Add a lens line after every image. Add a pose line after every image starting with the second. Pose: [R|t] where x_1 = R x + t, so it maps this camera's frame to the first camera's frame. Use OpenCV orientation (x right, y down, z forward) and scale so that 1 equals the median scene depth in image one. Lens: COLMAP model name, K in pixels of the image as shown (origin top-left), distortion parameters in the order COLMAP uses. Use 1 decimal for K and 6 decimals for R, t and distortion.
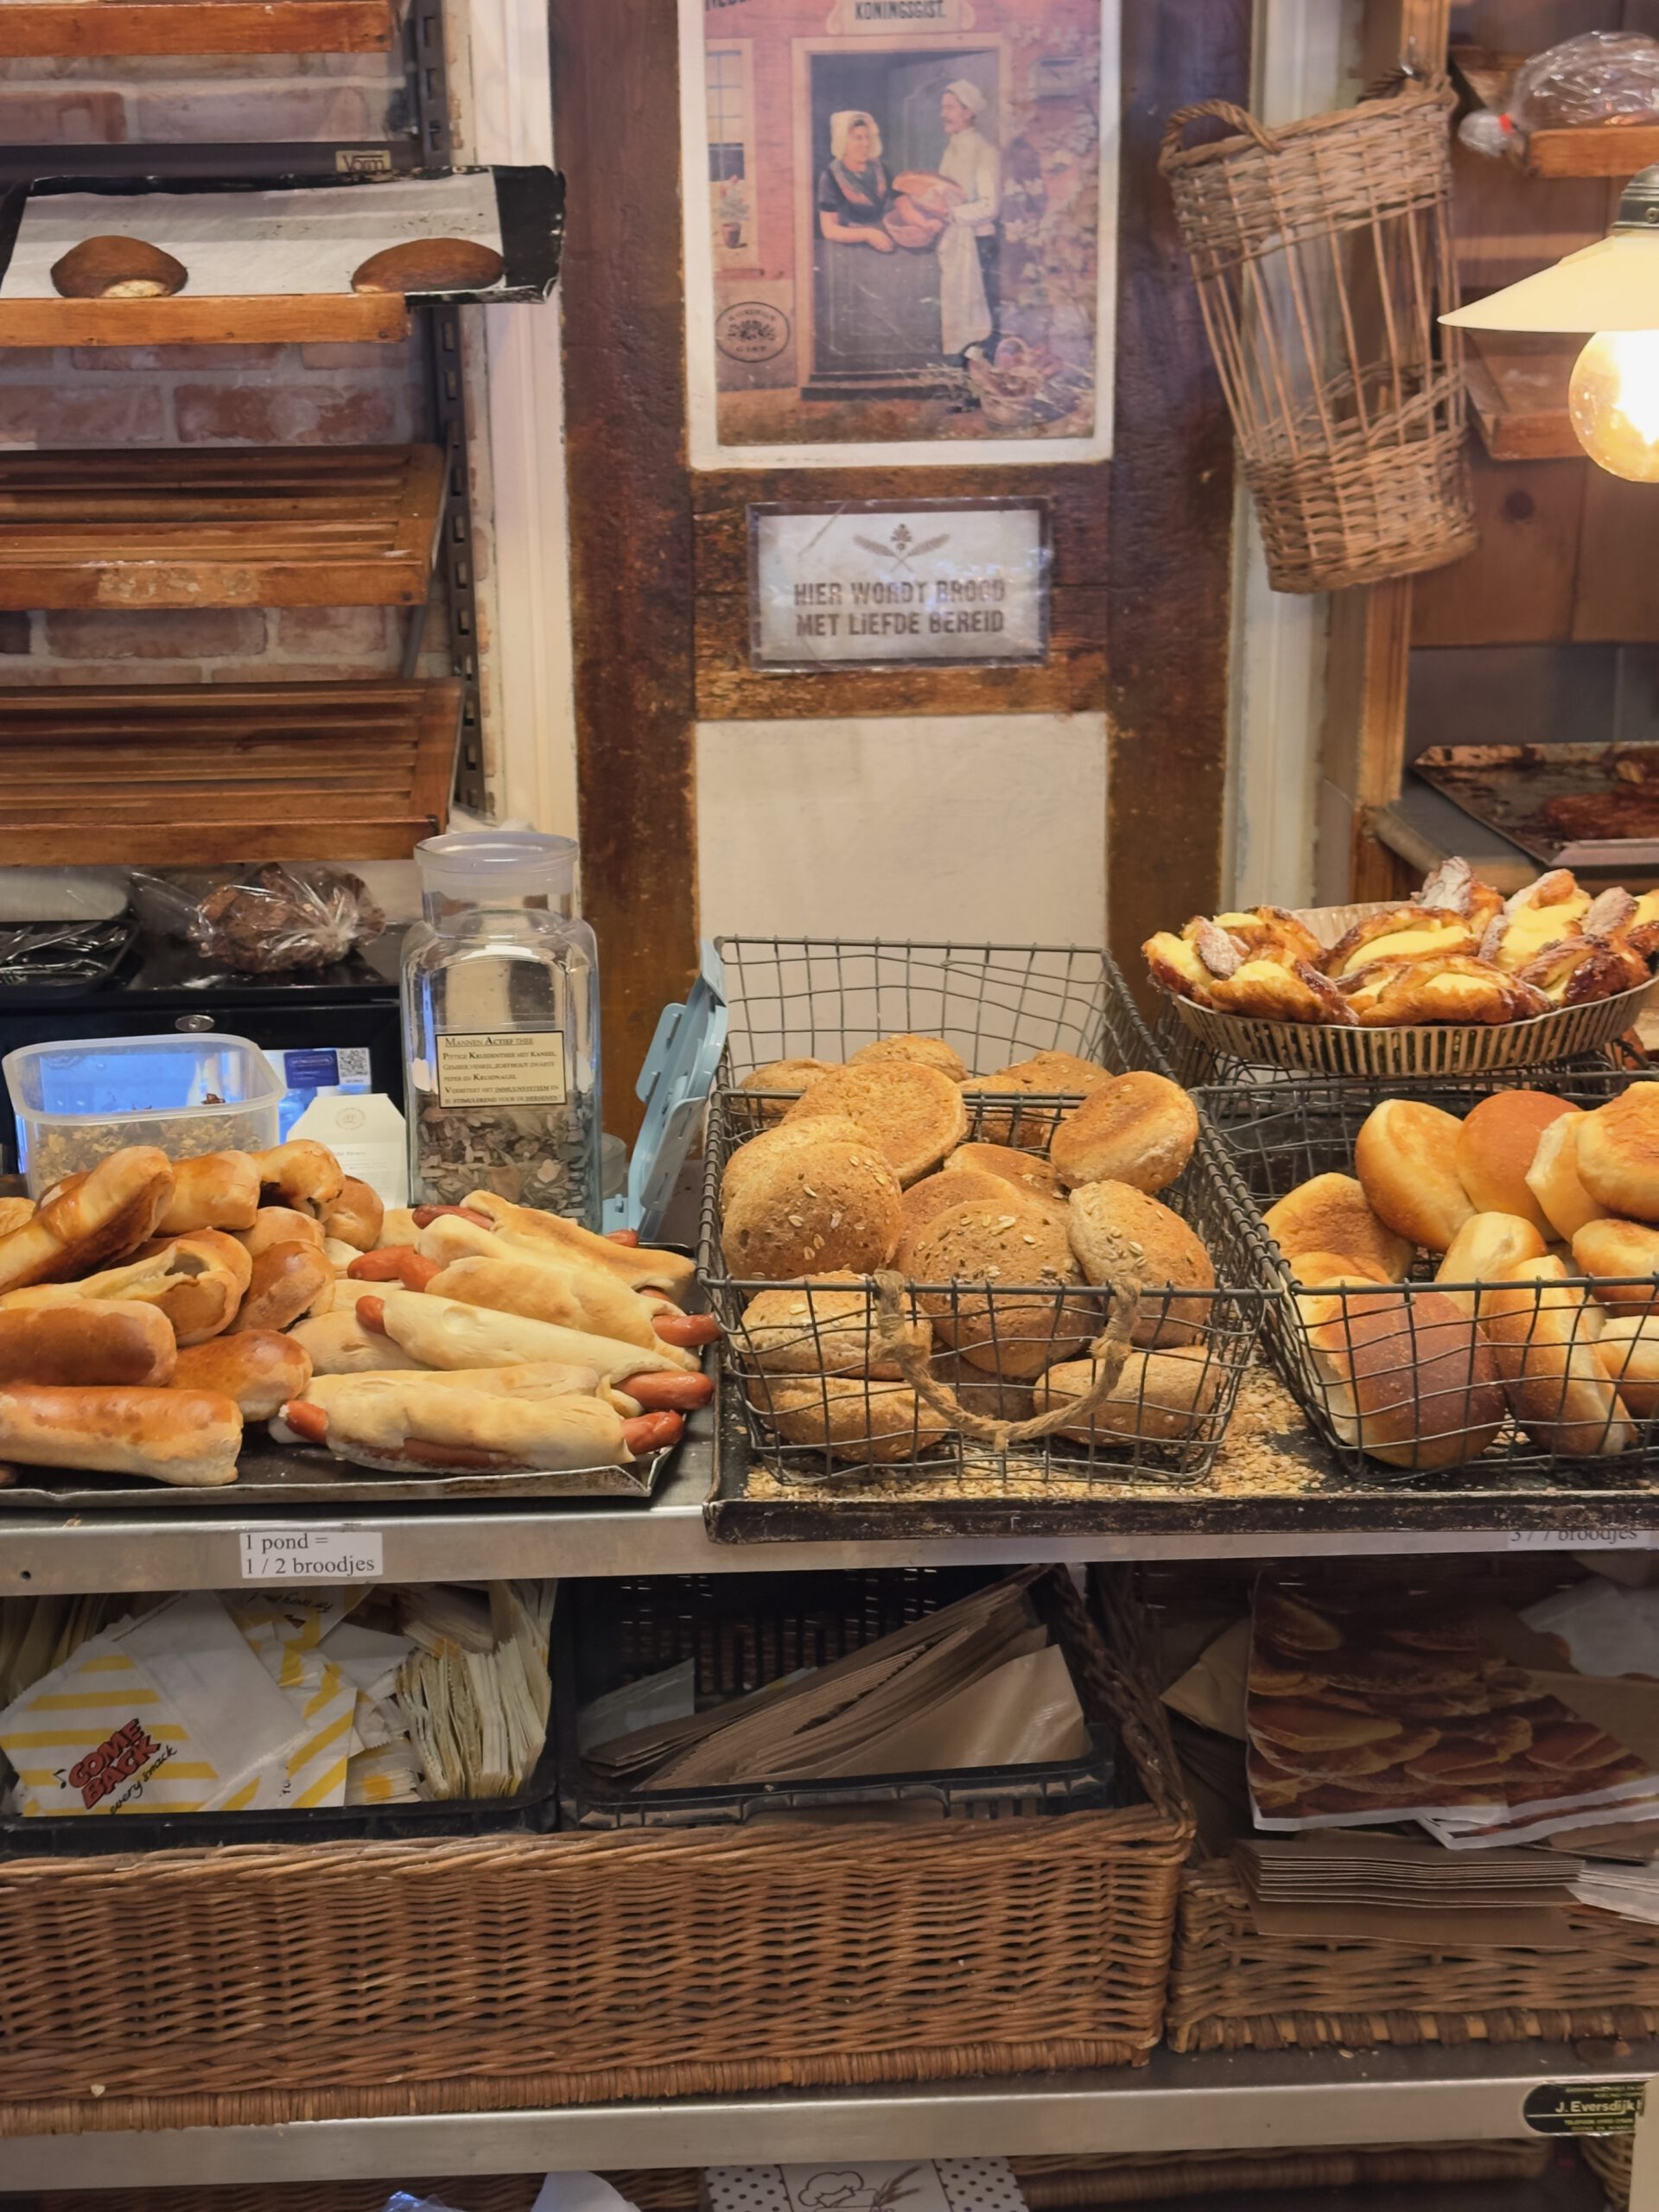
lens RADIAL K [[2960.5, 0, 829.5], [0, 2960.5, 1106.0], [0, 0, 1]] dist [0.188329, -0.430724]
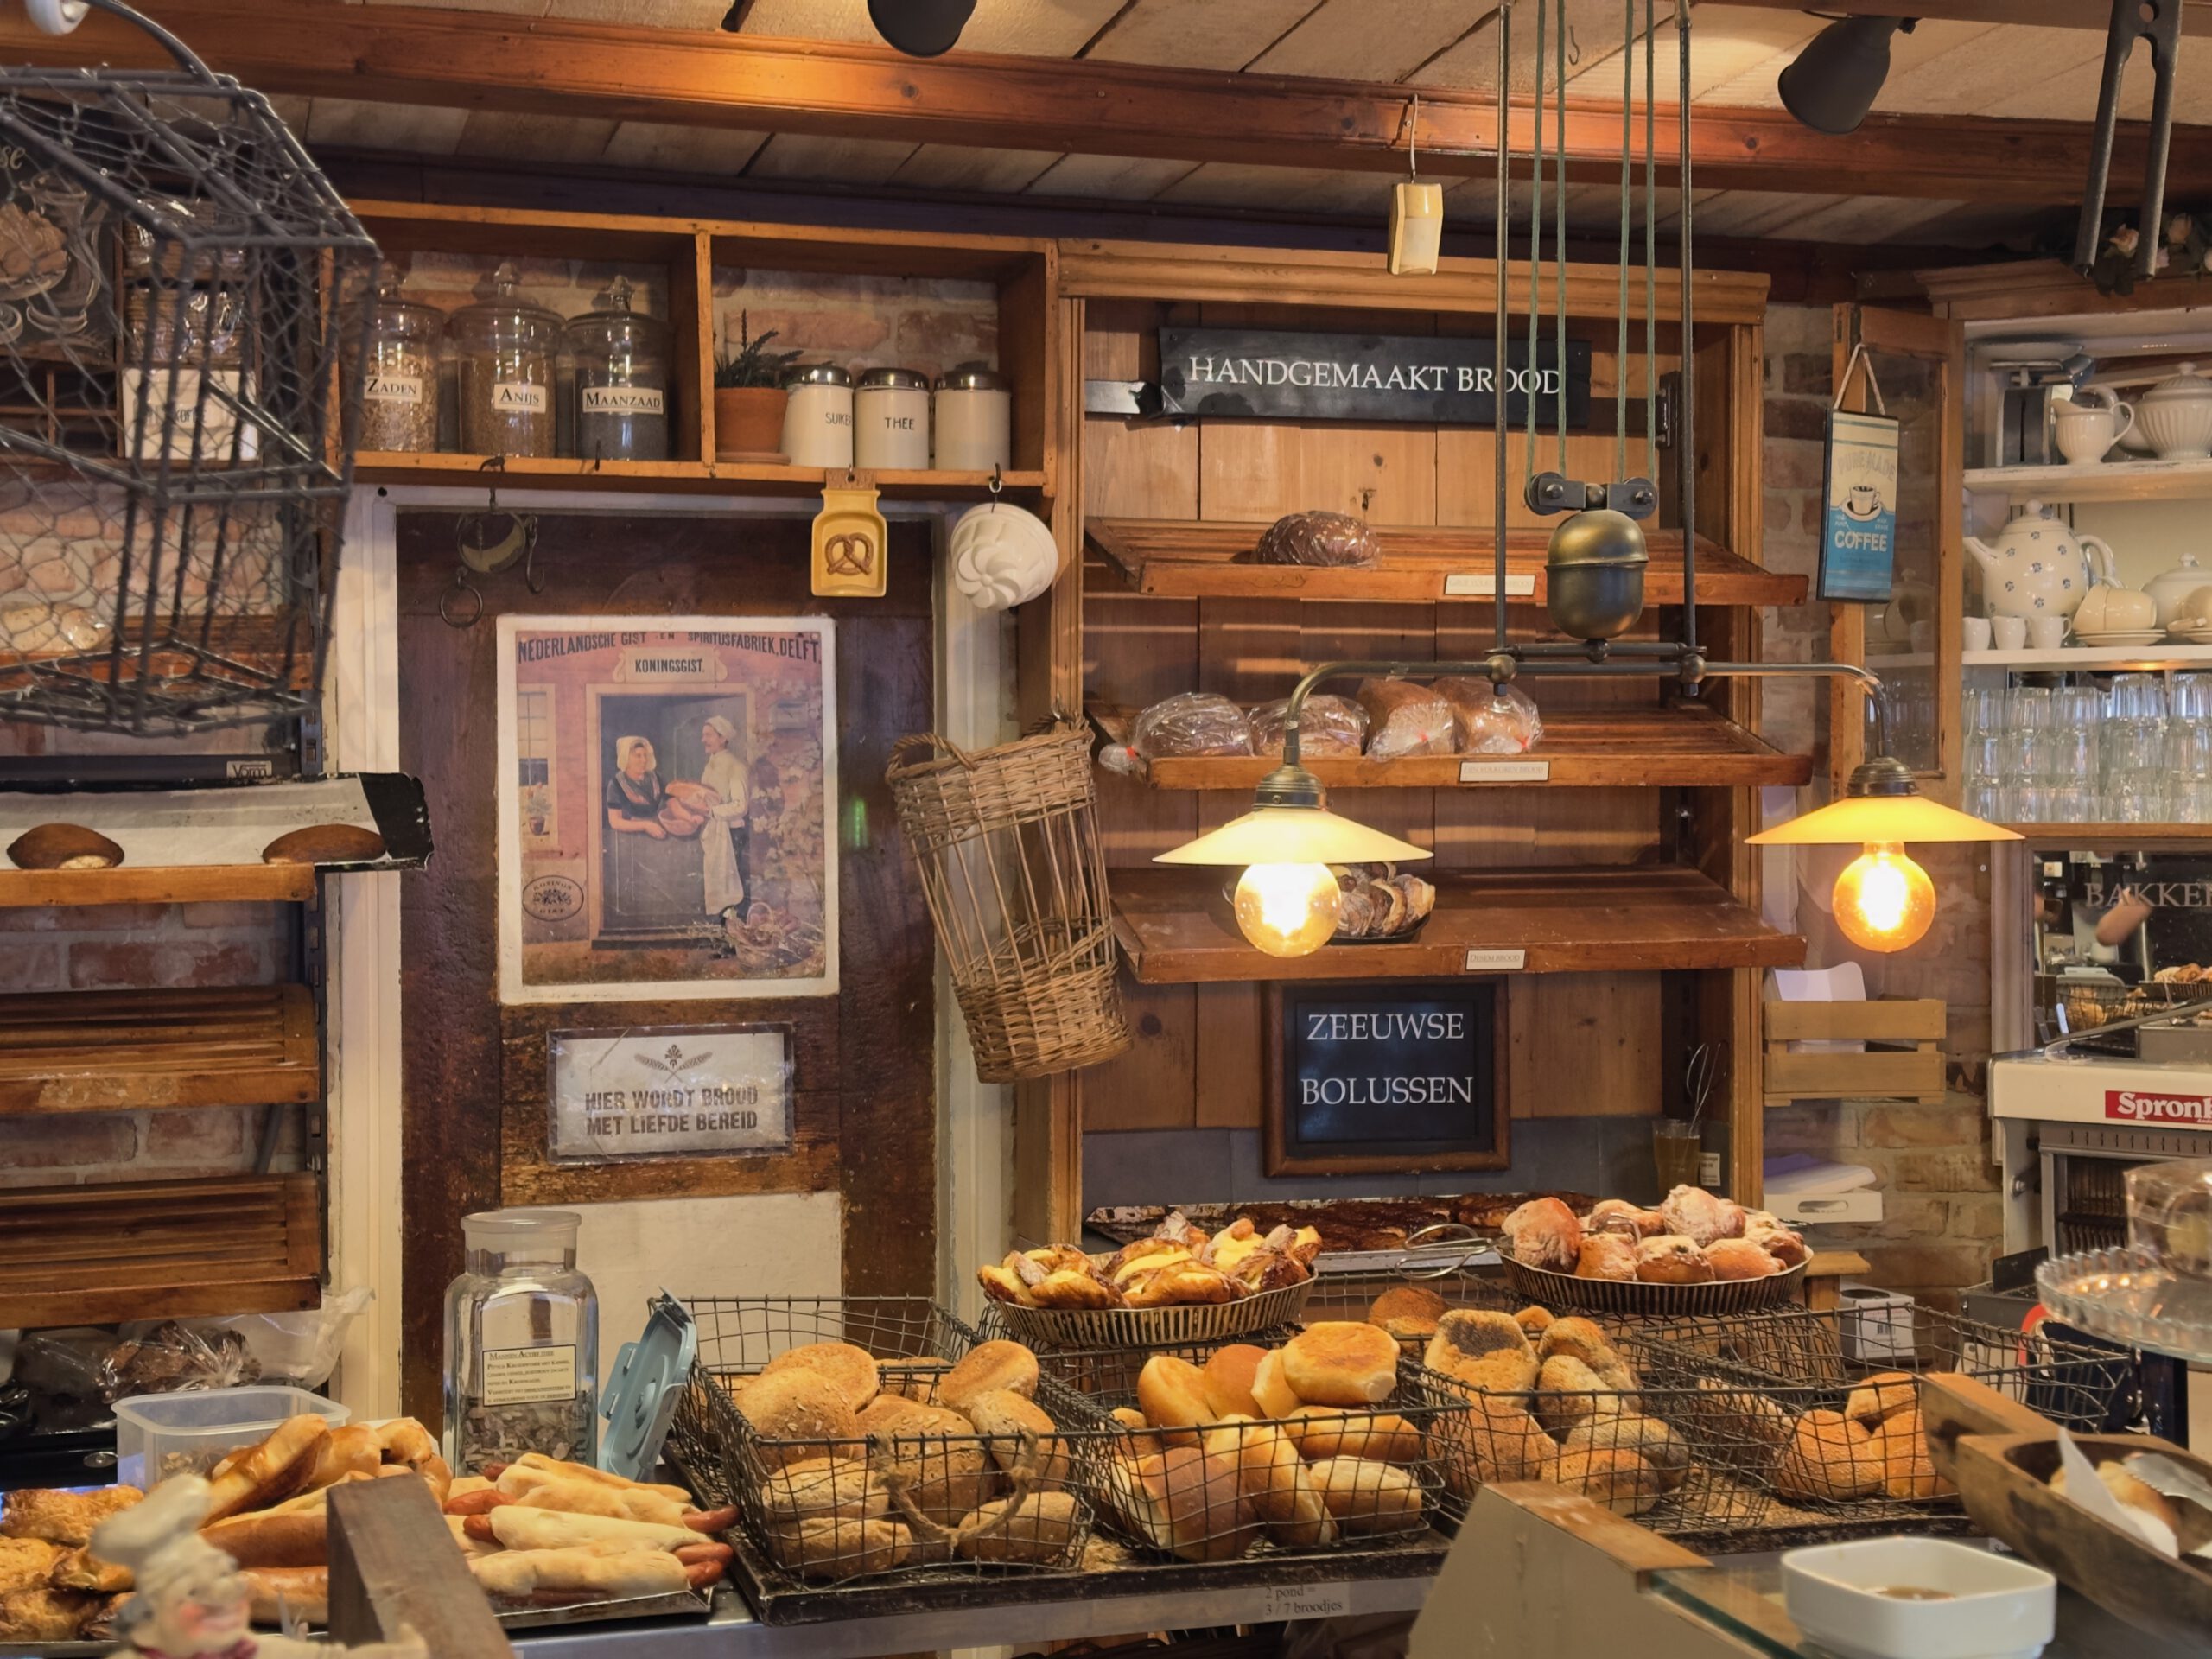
lens RADIAL K [[2960.5, 0, 1106.0], [0, 2960.5, 829.5], [0, 0, 1]] dist [0.188329, -0.430724]
pose [[0.972275, 0.005446, 0.233776, -0.100598], [0.061983, 0.957967, -0.280102, 0.086478], [-0.225475, 0.286826, 0.931070, -0.249147]]
